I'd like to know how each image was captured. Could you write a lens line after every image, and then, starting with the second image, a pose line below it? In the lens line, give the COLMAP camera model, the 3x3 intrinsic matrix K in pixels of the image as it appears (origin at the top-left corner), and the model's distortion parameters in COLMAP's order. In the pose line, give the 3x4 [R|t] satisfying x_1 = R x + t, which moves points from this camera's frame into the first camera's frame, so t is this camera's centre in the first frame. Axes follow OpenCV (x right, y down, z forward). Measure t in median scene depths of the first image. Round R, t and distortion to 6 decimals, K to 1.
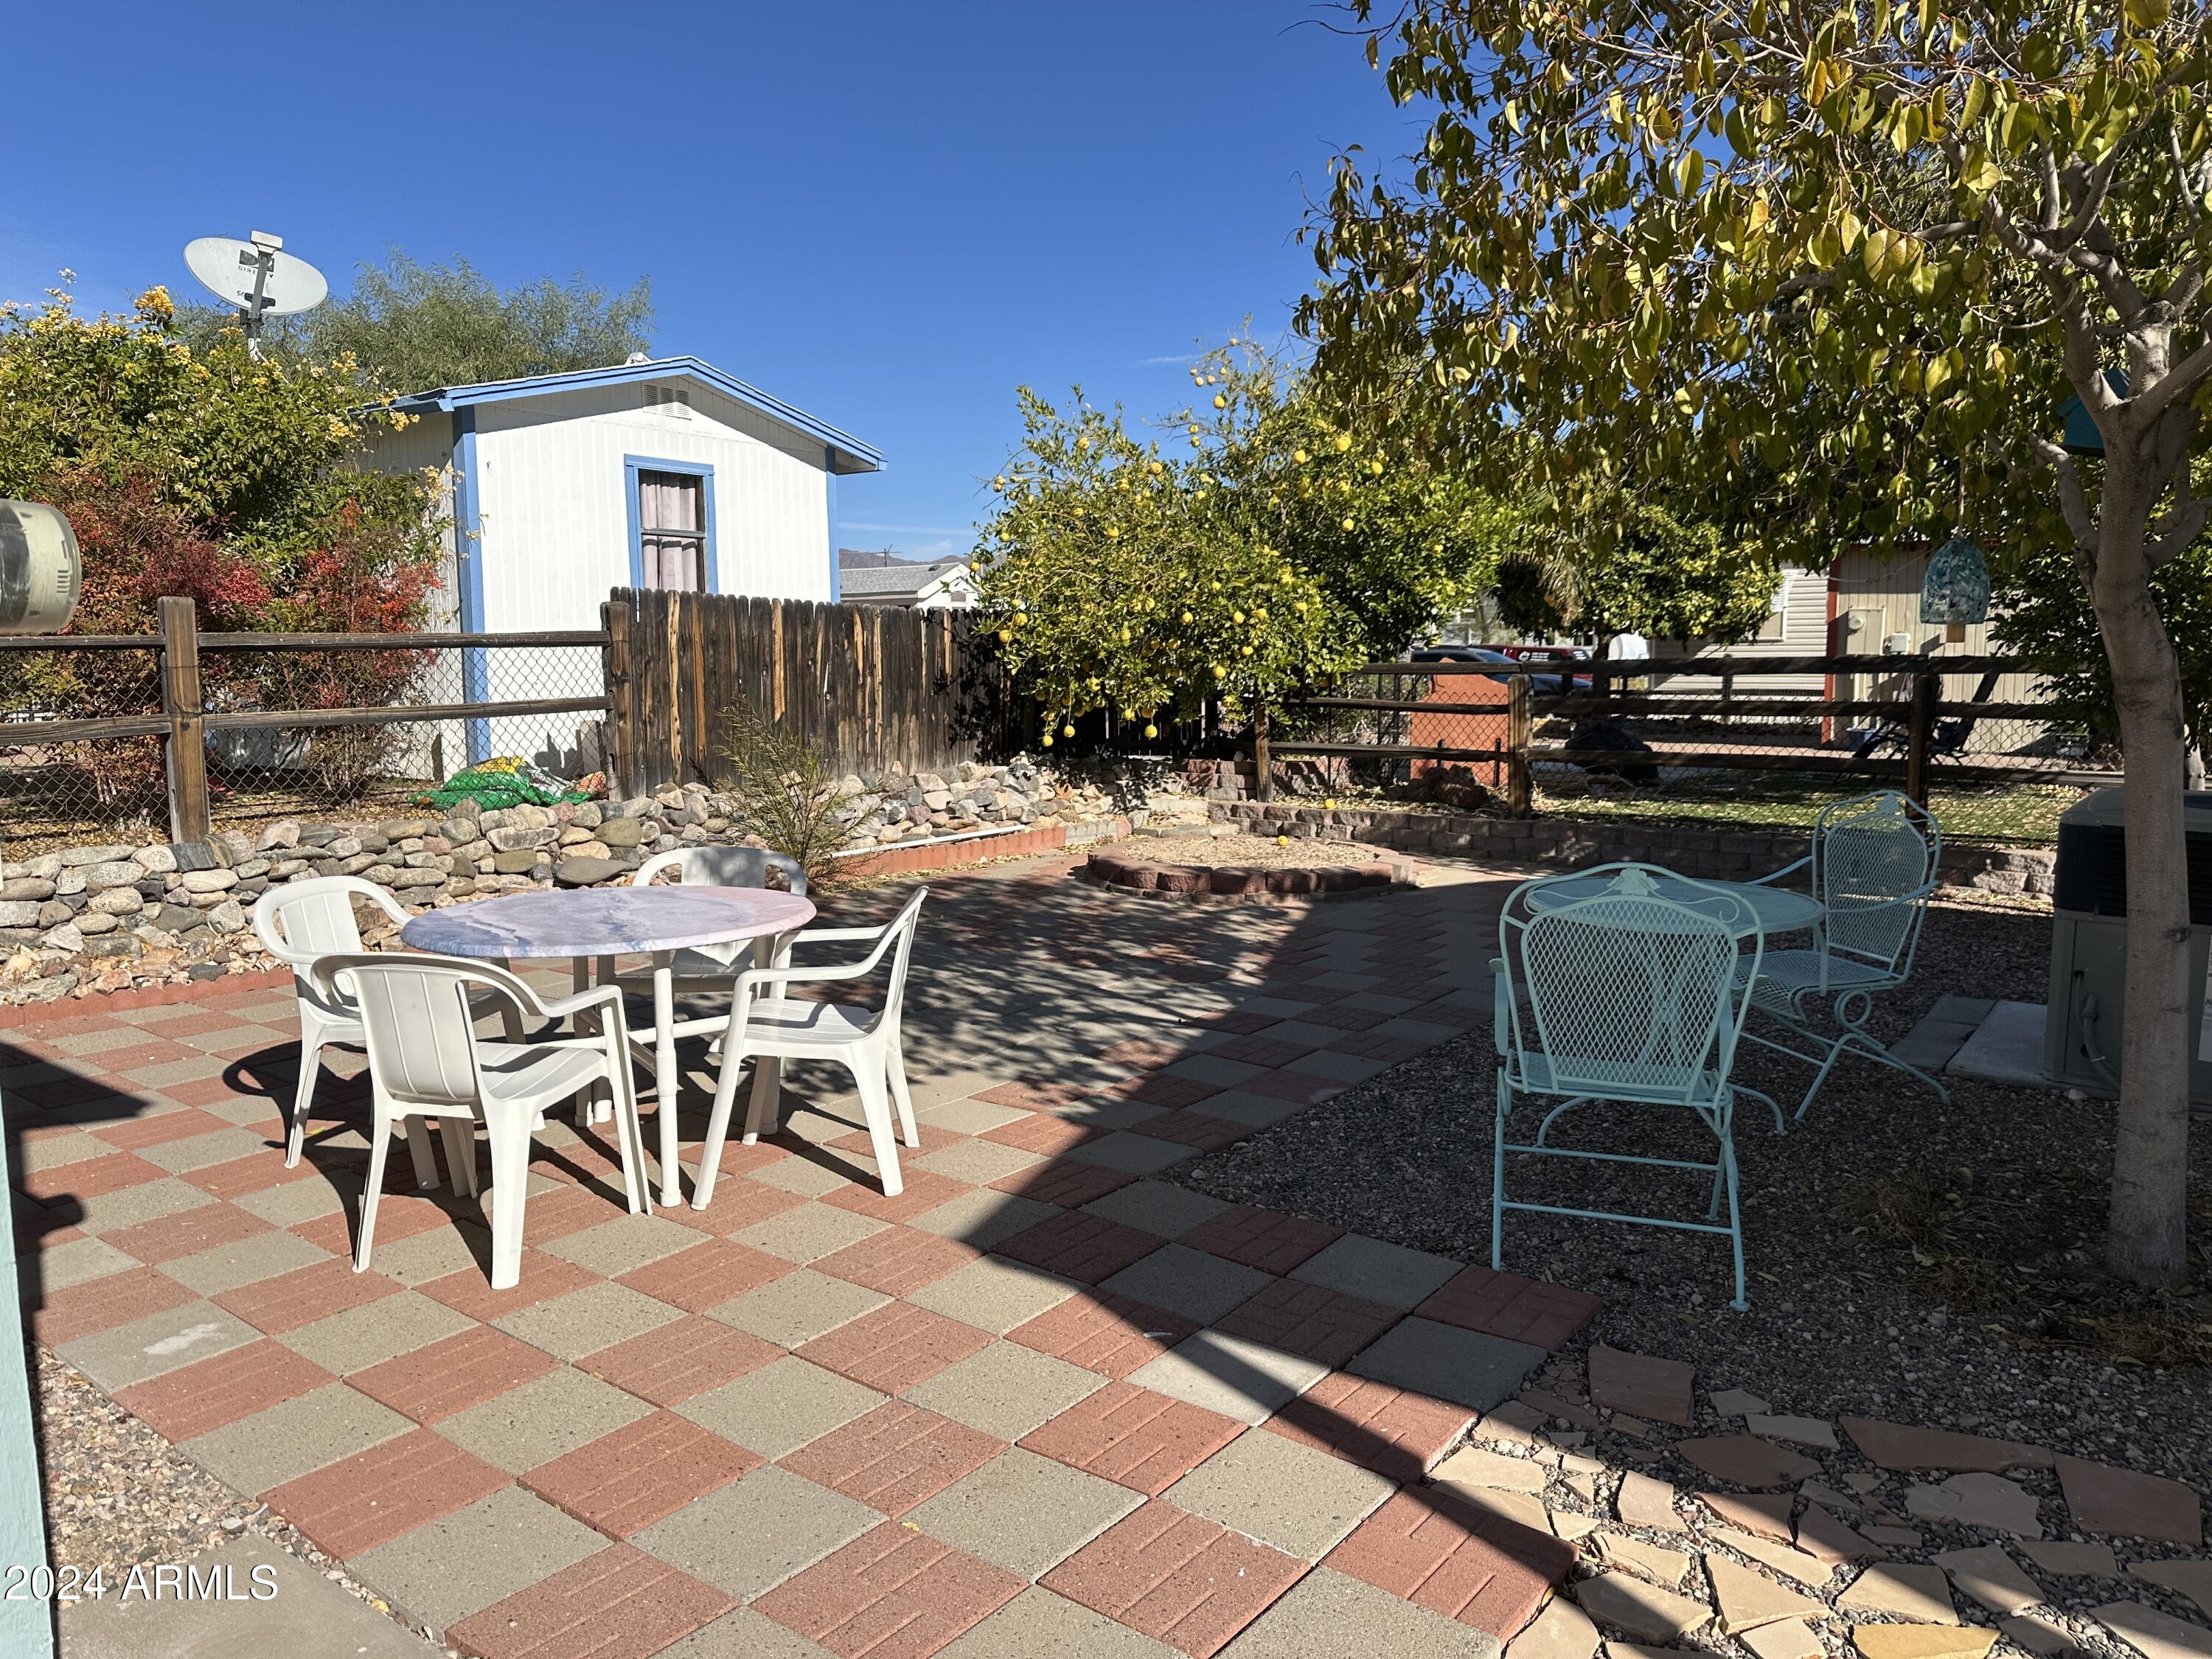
lens RADIAL K [[1543.4, 0, 1106.0], [0, 1543.4, 829.5], [0, 0, 1]] dist [0.119895, -0.000707]
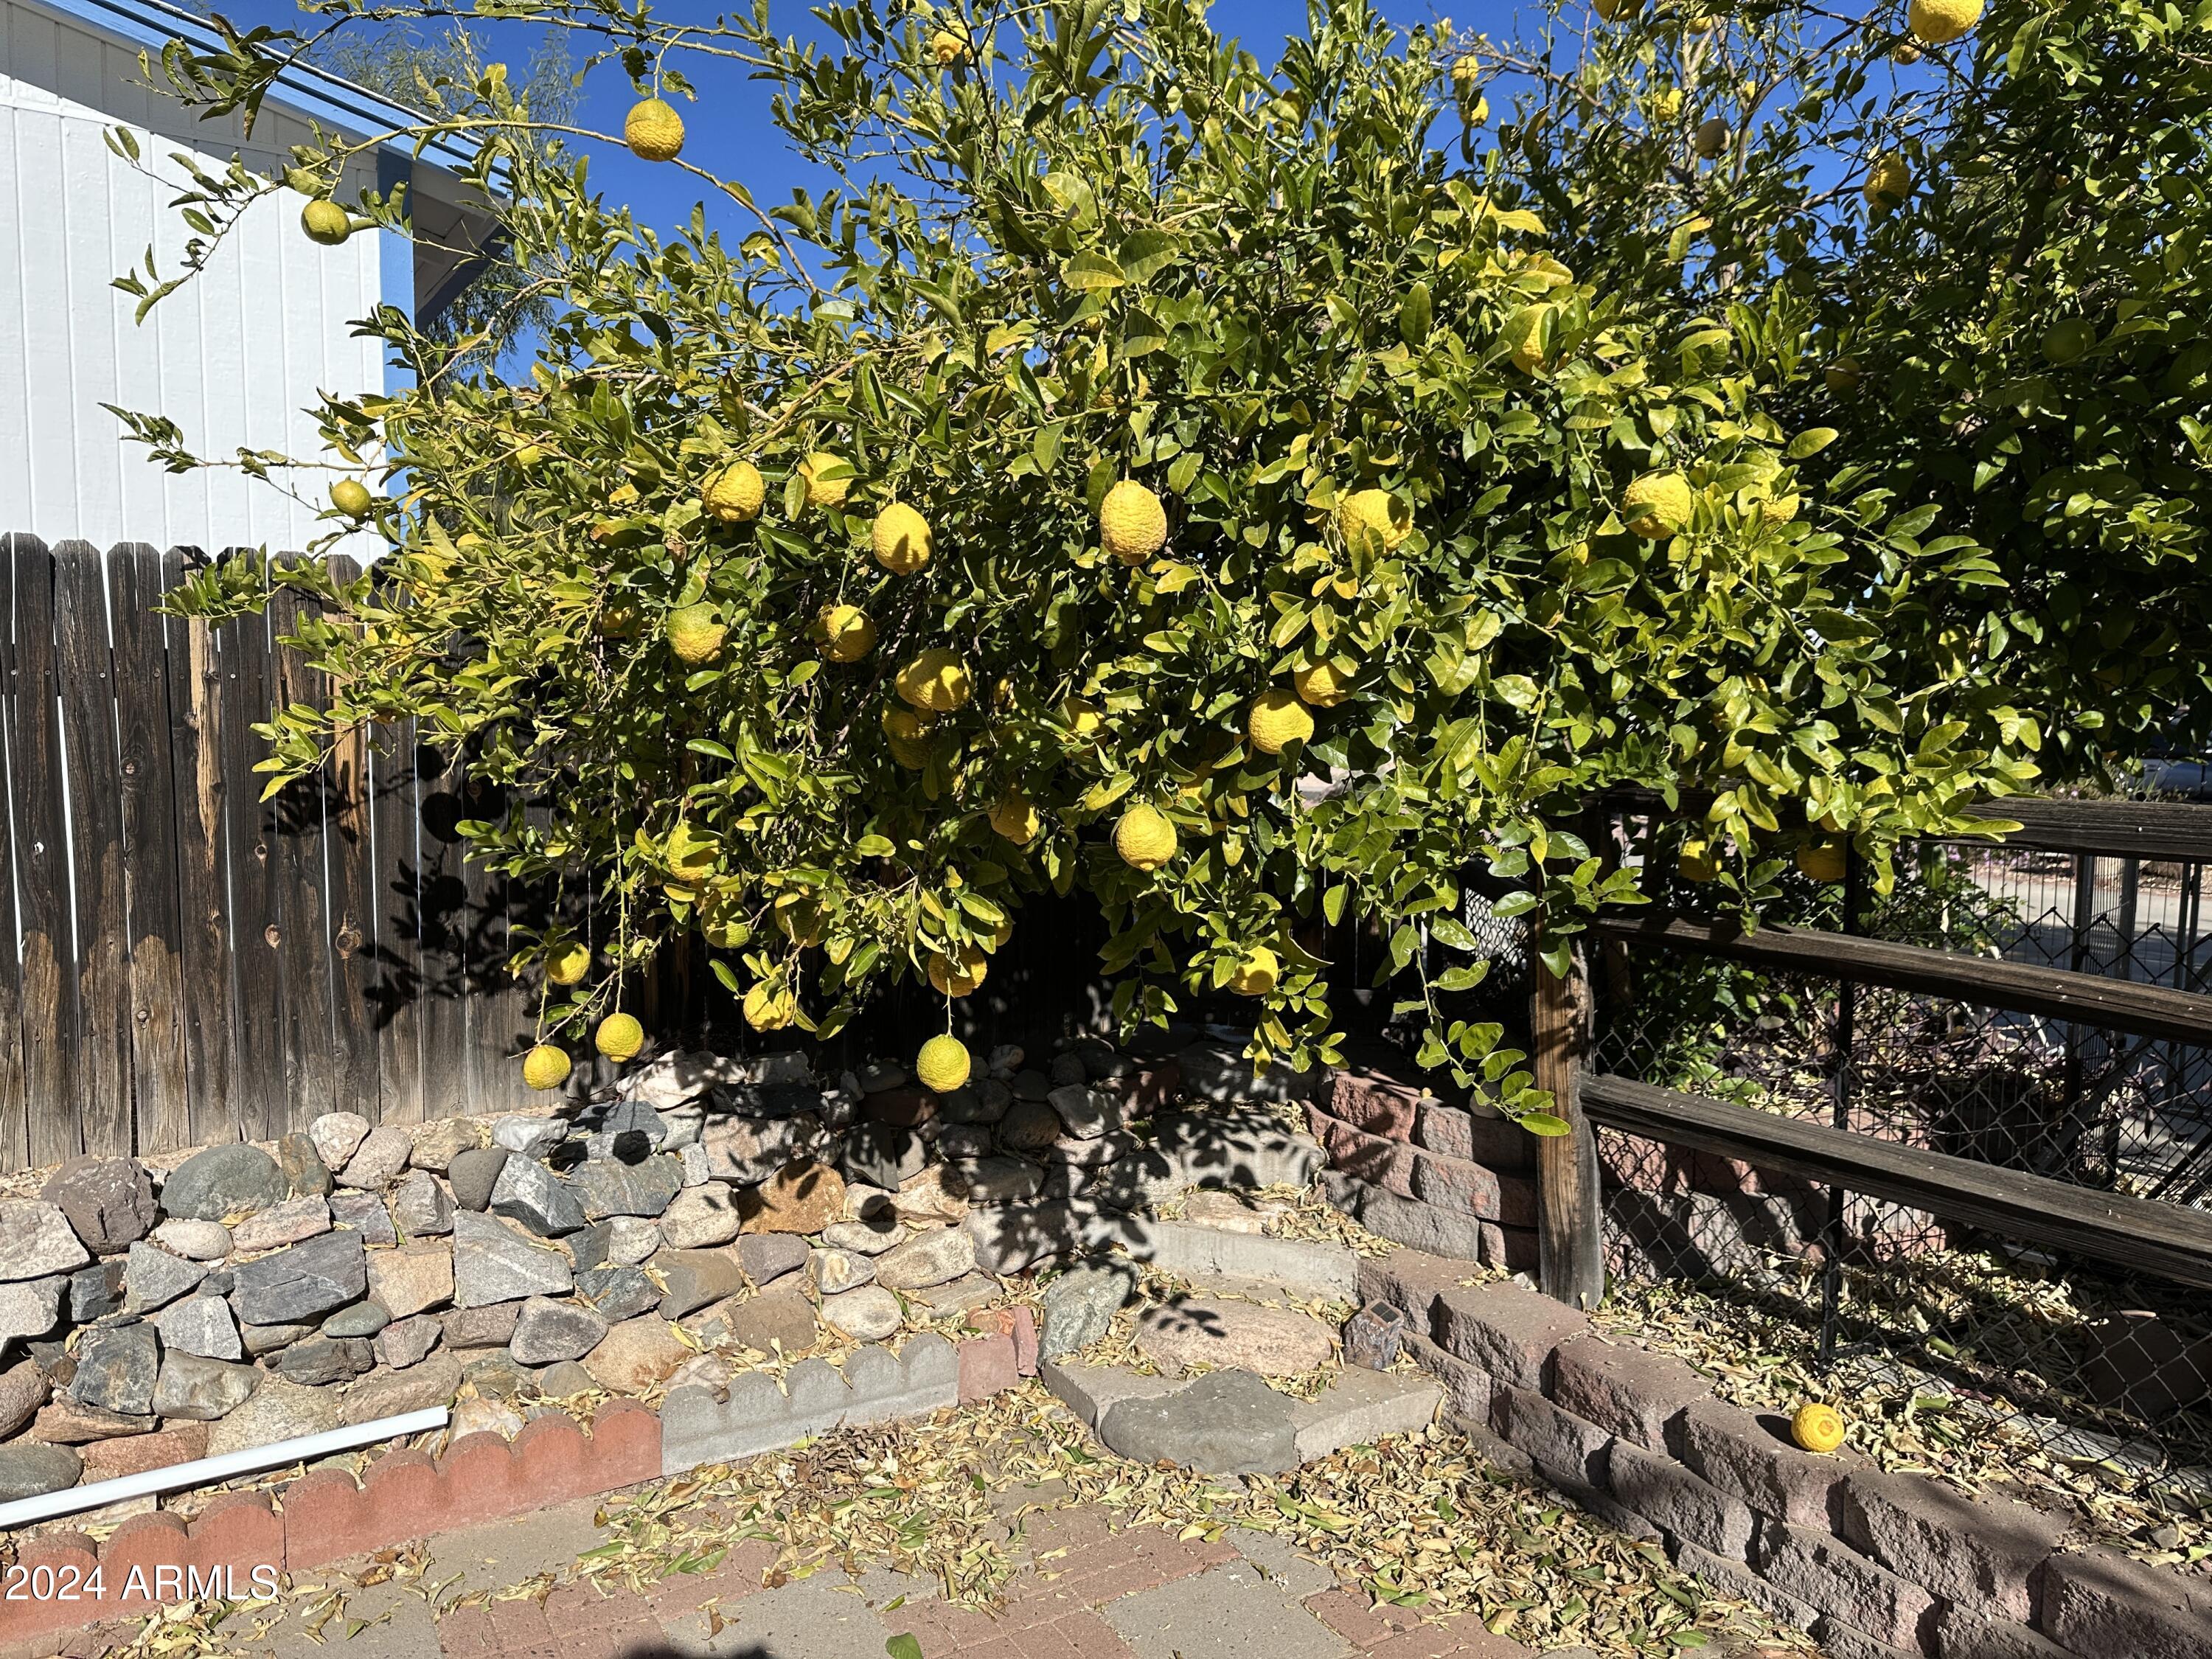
lens RADIAL K [[1542.5, 0, 1104.7], [0, 1542.5, 805.6], [0, 0, 1]] dist [0.044074, -0.059537]
pose [[0.936042, 0.042801, -0.349275, 0.132991], [-0.059310, 0.997564, -0.036707, -0.097625], [0.346854, 0.055075, 0.936301, 0.817858]]
